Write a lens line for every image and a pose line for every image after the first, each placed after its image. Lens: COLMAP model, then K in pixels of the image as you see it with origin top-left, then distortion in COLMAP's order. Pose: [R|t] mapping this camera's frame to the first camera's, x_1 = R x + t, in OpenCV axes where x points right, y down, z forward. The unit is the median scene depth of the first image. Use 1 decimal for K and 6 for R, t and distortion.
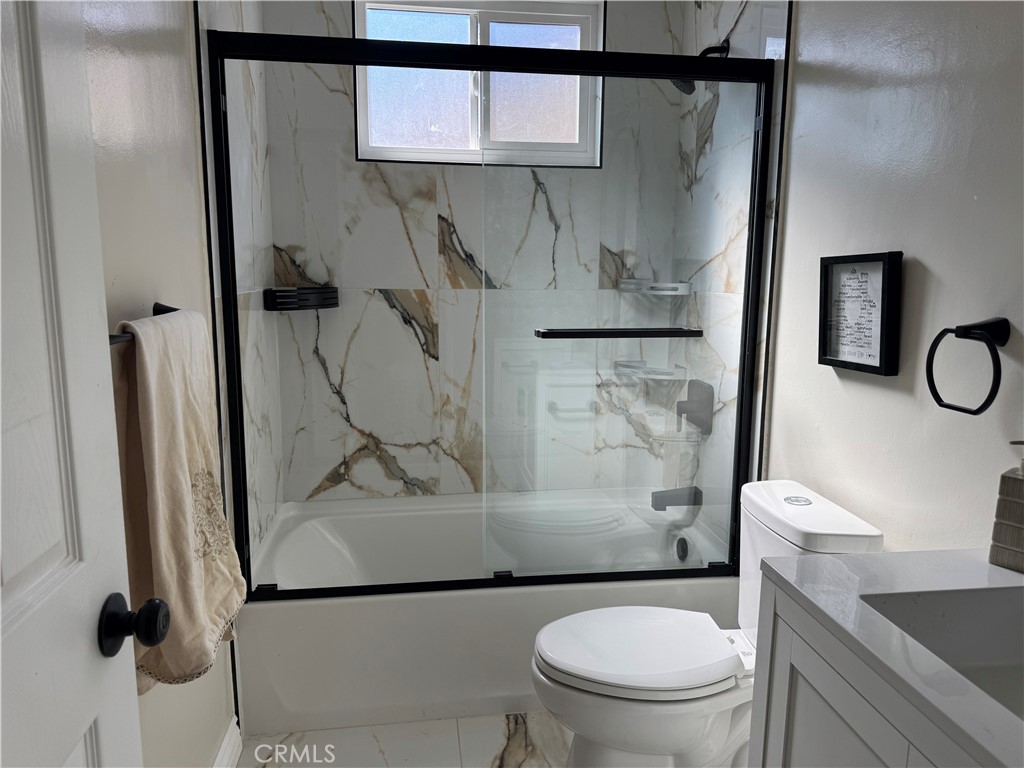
lens RADIAL K [[718.0, 0, 521.5], [0, 718.0, 382.7], [0, 0, 1]] dist [0.076052, -0.104081]
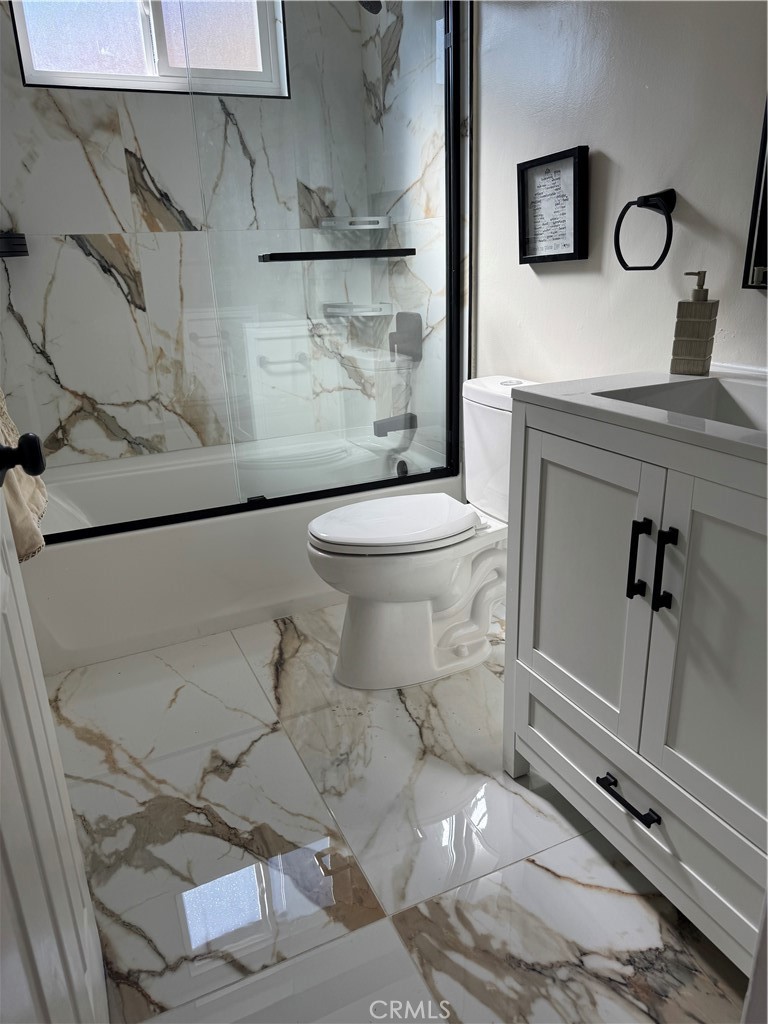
lens RADIAL K [[718.0, 0, 385.6], [0, 718.0, 513.2], [0, 0, 1]] dist [0.076052, -0.104081]
pose [[0.957838, -0.136208, 0.252971, -0.118287], [0.090272, 0.978566, 0.185094, 0.108358], [-0.272760, -0.154454, 0.949603, -0.081607]]
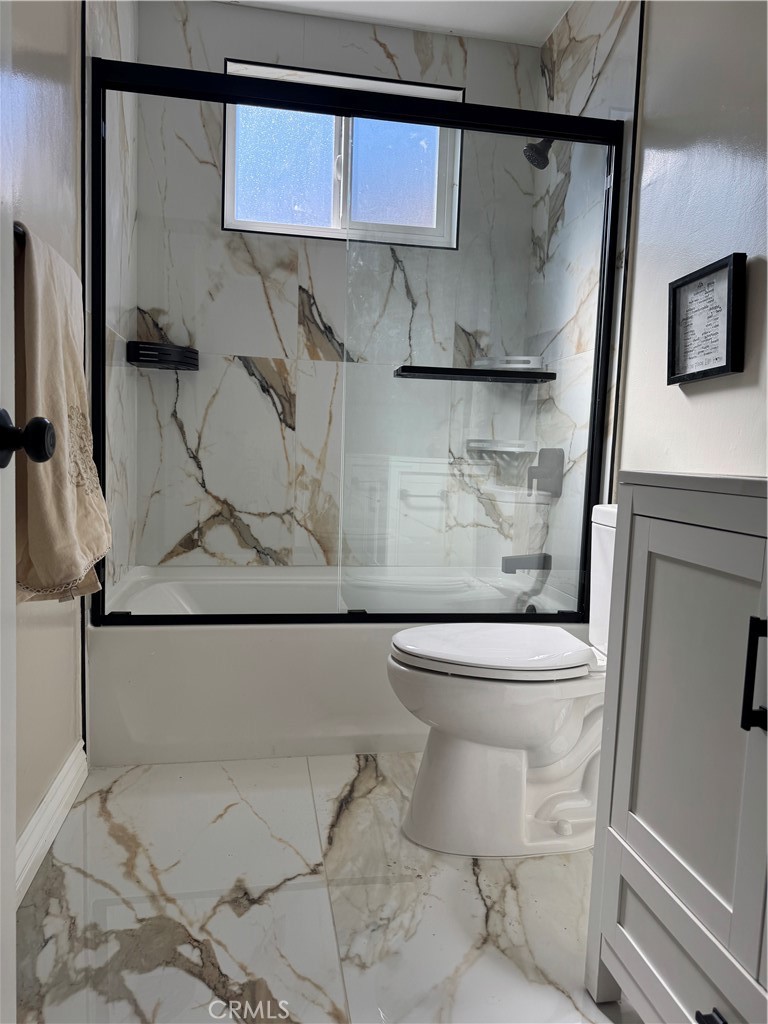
lens RADIAL K [[718.0, 0, 385.0], [0, 718.0, 515.5], [0, 0, 1]] dist [0.076052, -0.104081]
pose [[0.999294, 0.023705, 0.029152, -0.019304], [-0.021598, 0.997272, -0.070577, 0.206222], [-0.030746, 0.069897, 0.997080, -0.014241]]
